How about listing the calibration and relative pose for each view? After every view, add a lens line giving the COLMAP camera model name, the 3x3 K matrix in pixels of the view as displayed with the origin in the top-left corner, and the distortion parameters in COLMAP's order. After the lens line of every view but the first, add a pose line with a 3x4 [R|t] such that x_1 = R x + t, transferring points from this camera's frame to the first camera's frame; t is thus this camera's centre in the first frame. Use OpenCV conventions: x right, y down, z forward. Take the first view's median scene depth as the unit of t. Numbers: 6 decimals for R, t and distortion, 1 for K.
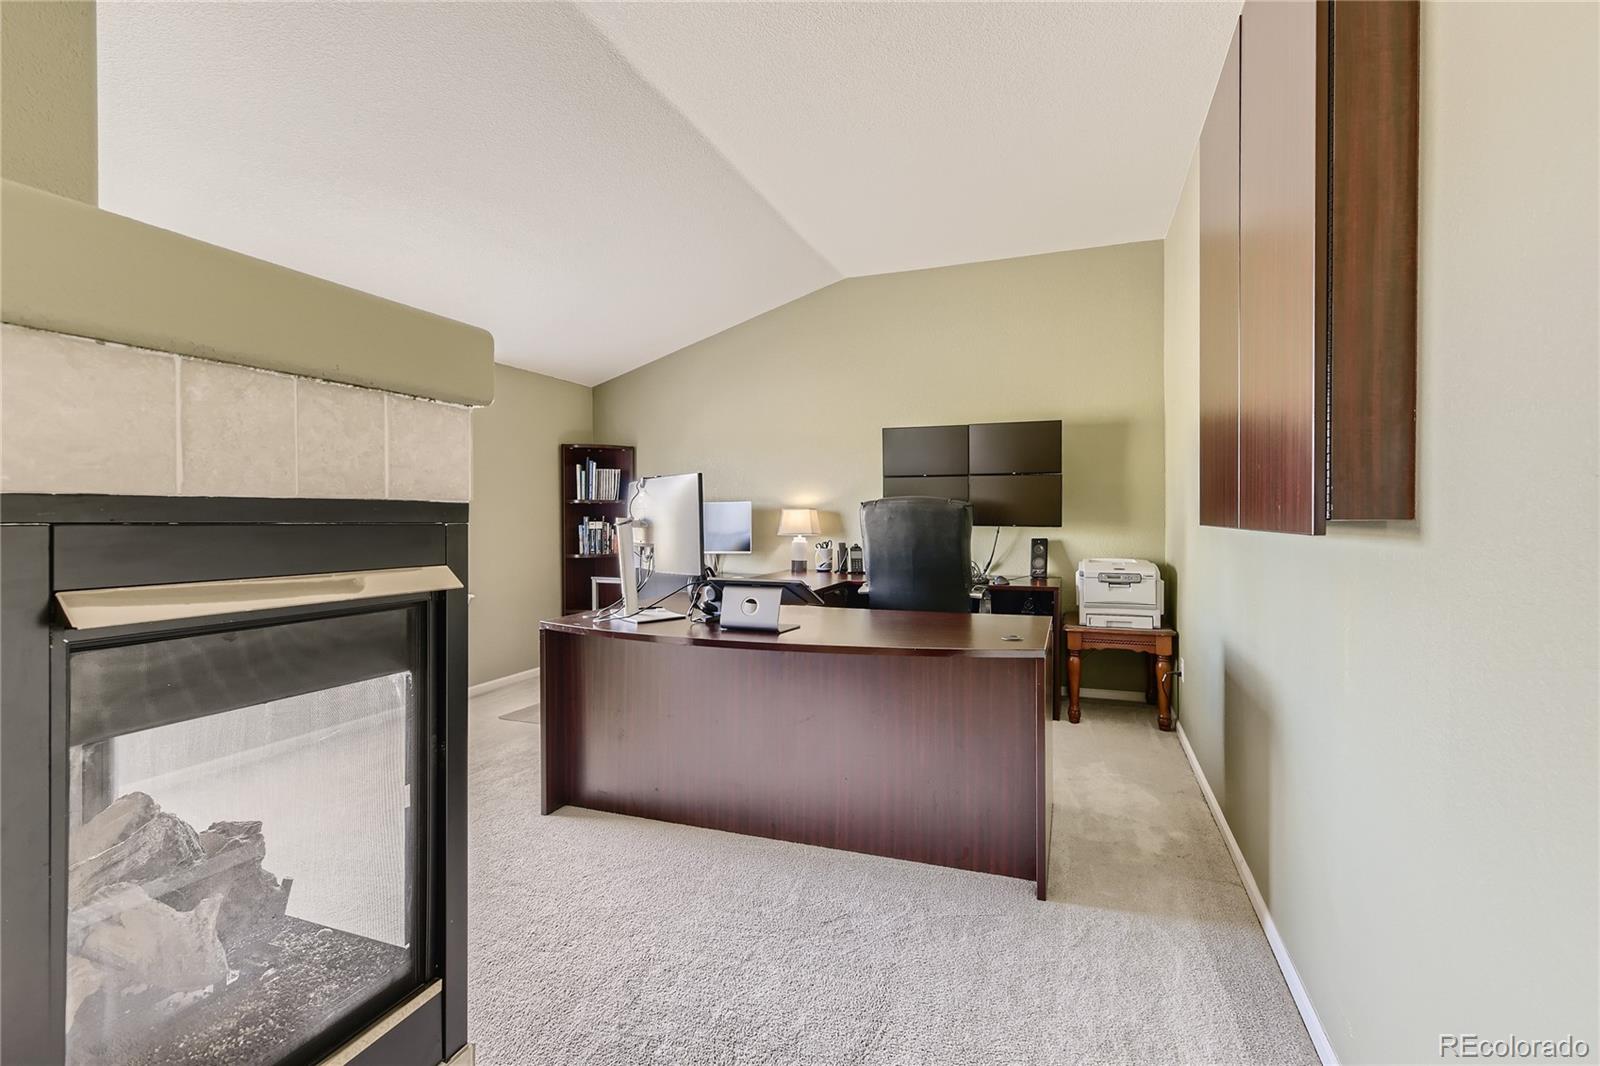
lens RADIAL K [[744.6, 0, 800.3], [0, 744.6, 518.1], [0, 0, 1]] dist [-0.000242, 0.000205]
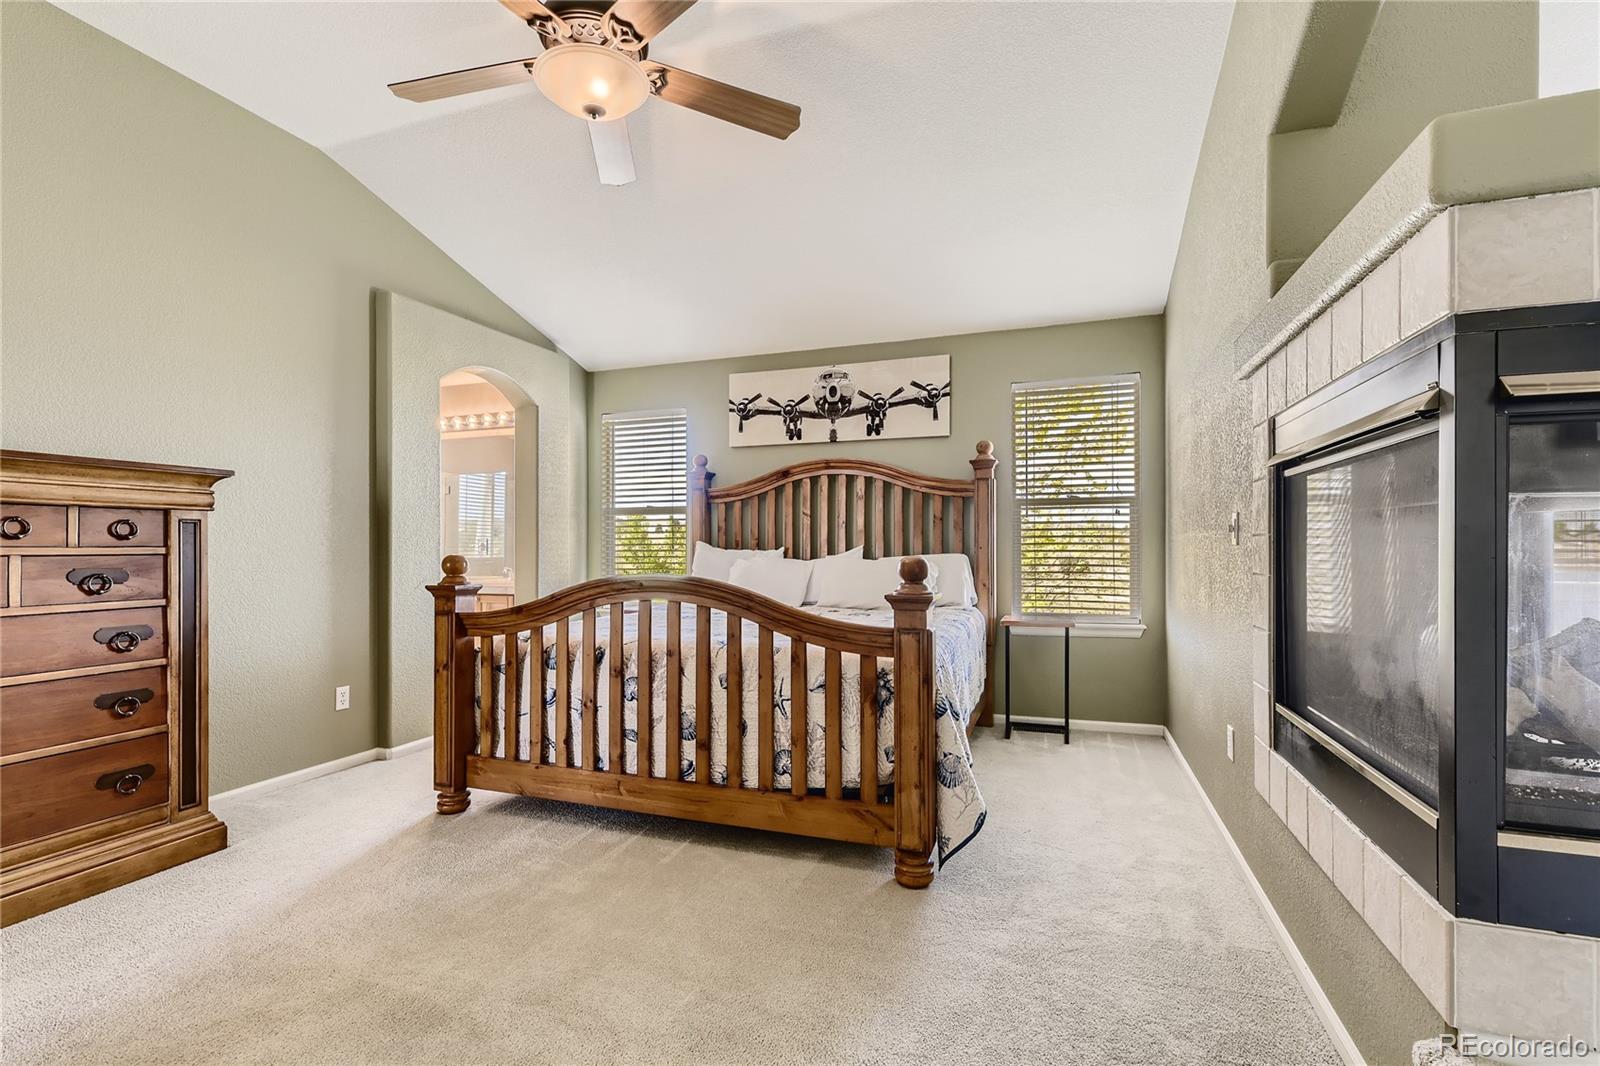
lens RADIAL K [[715.0, 0, 805.6], [0, 715.0, 546.7], [0, 0, 1]] dist [0.003333, 0.000851]
pose [[0.016168, -0.001937, -0.999867, 0.072816], [-0.002535, 0.999995, -0.001979, 0.081036], [0.999866, 0.002566, 0.016163, -0.072142]]
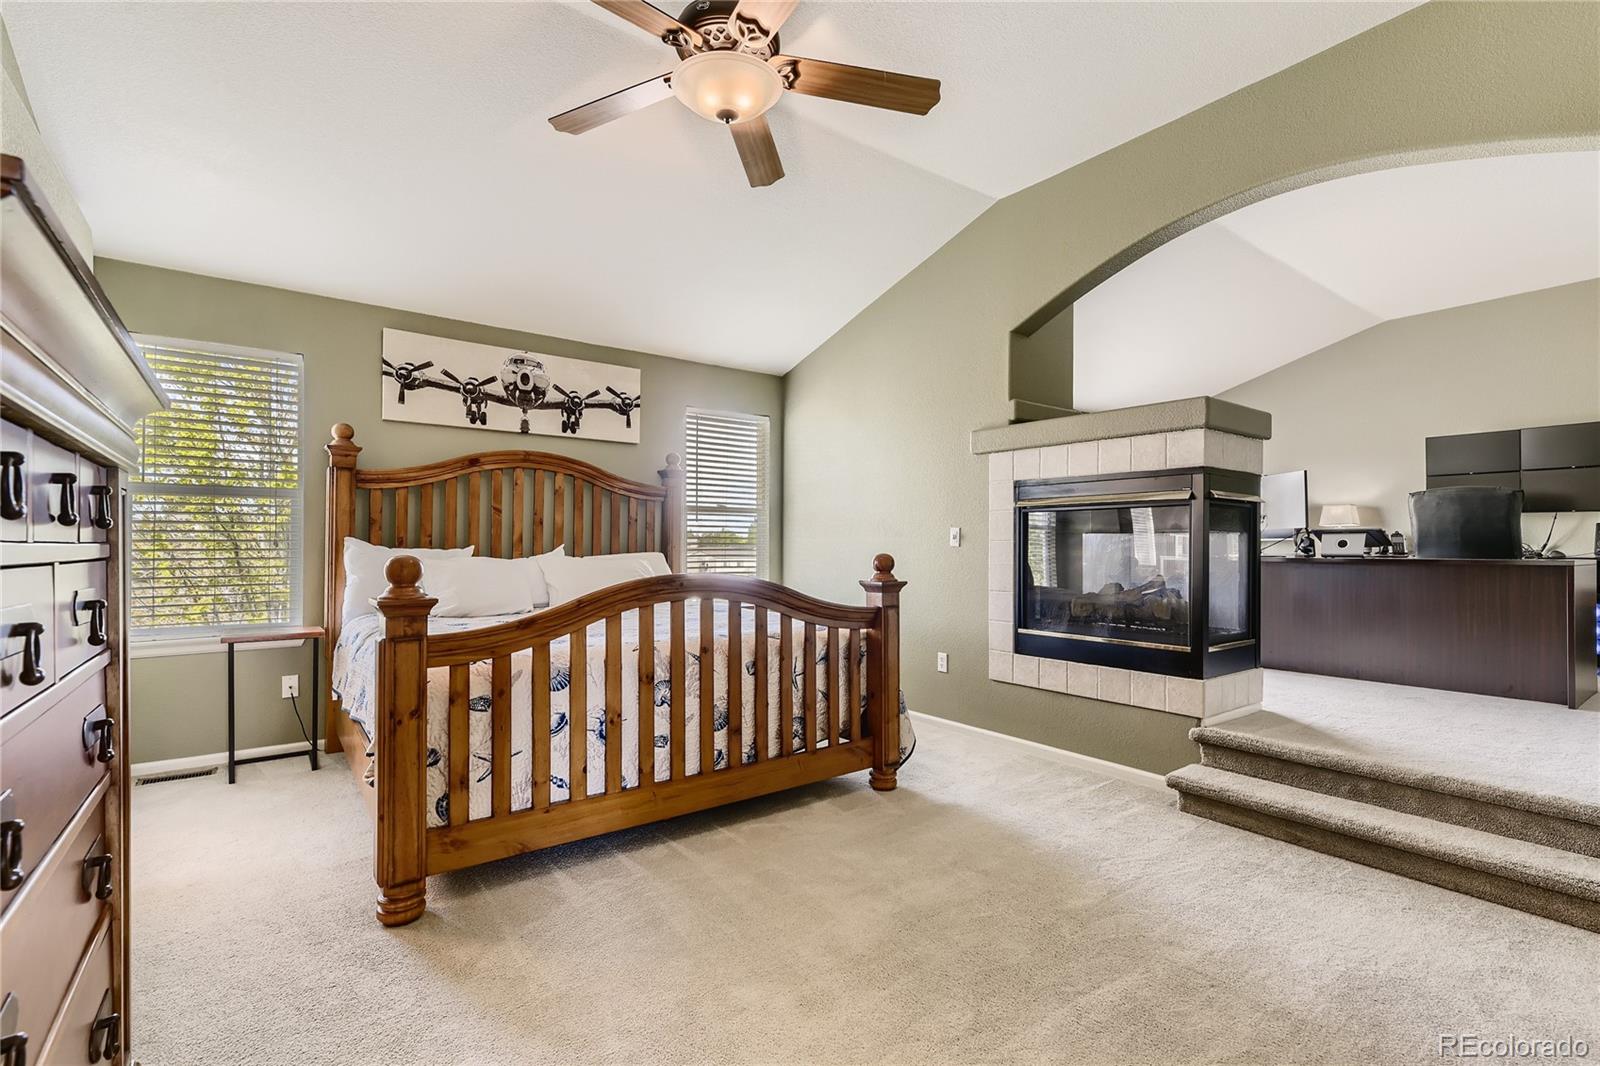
lens RADIAL K [[715.0, 0, 805.6], [0, 715.0, 546.7], [0, 0, 1]] dist [0.003333, 0.000851]
pose [[0.841232, 0.001960, -0.540670, -0.130863], [-0.004765, 0.999981, -0.003790, 0.083021], [0.540653, 0.005764, 0.841226, -0.663067]]
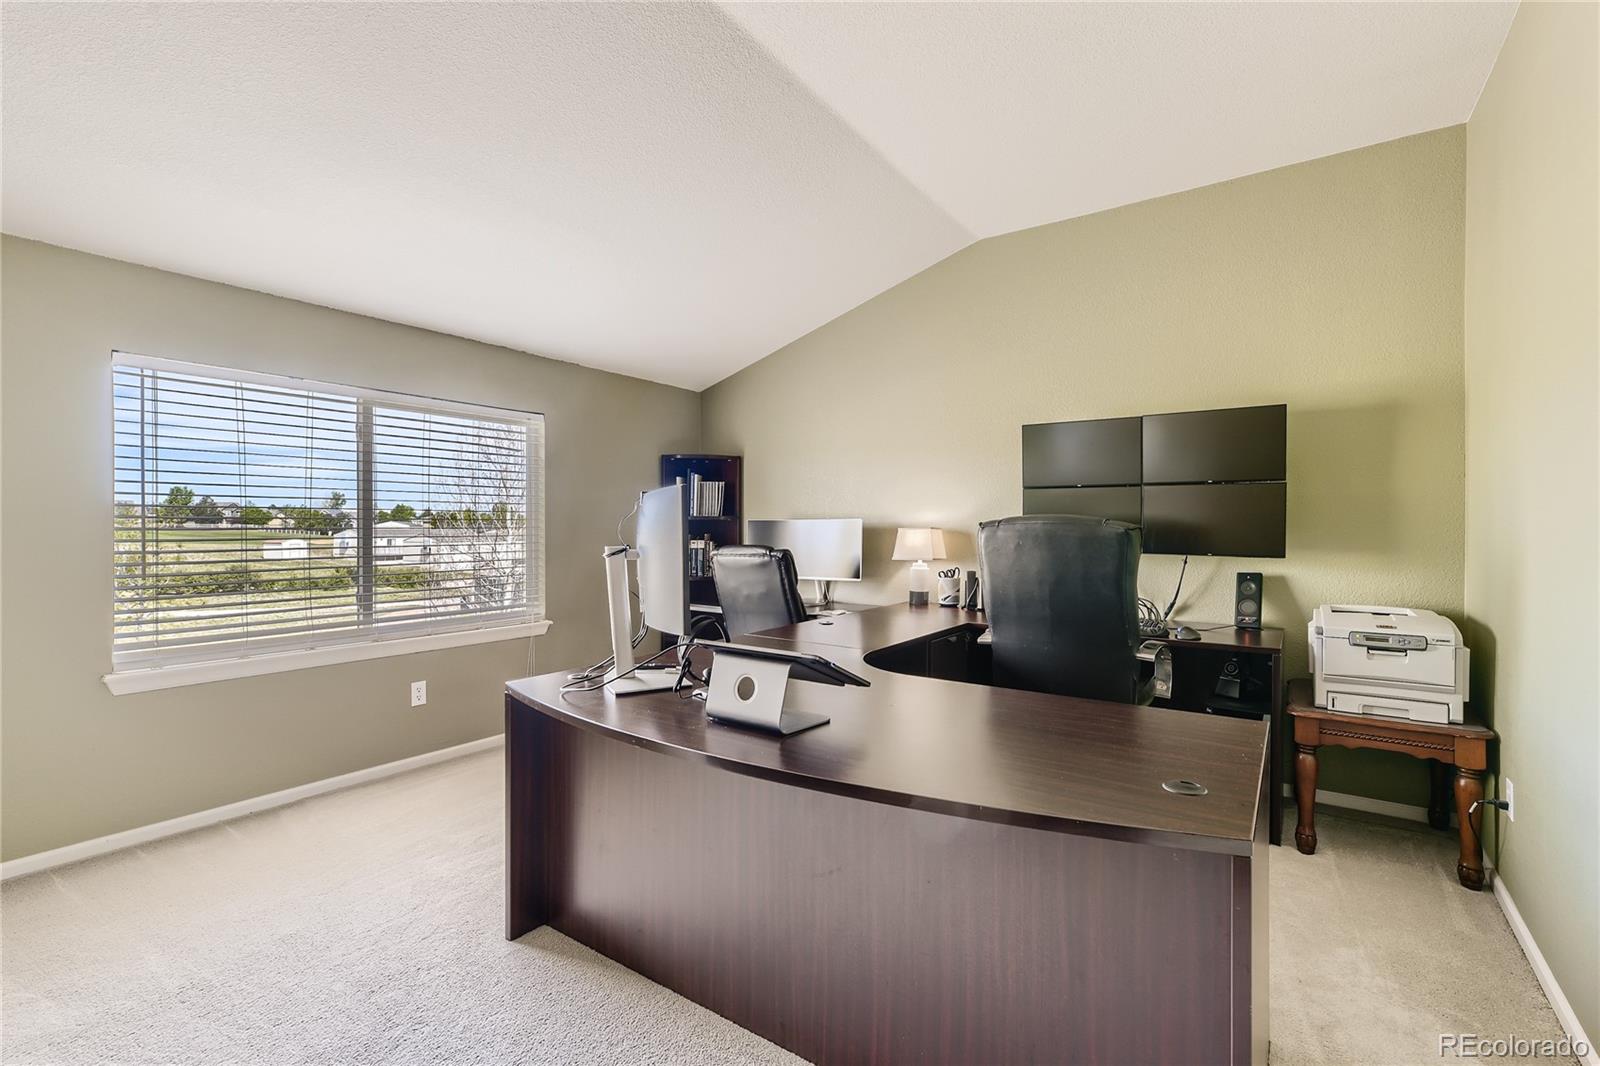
lens RADIAL K [[722.8, 0, 803.2], [0, 722.8, 528.7], [0, 0, 1]] dist [0.004283, 0.000397]
pose [[0.969494, 0.005200, -0.245061, 0.084155], [-0.005205, 0.999986, 0.000629, -0.013875], [0.245060, 0.000666, 0.969508, 0.245883]]
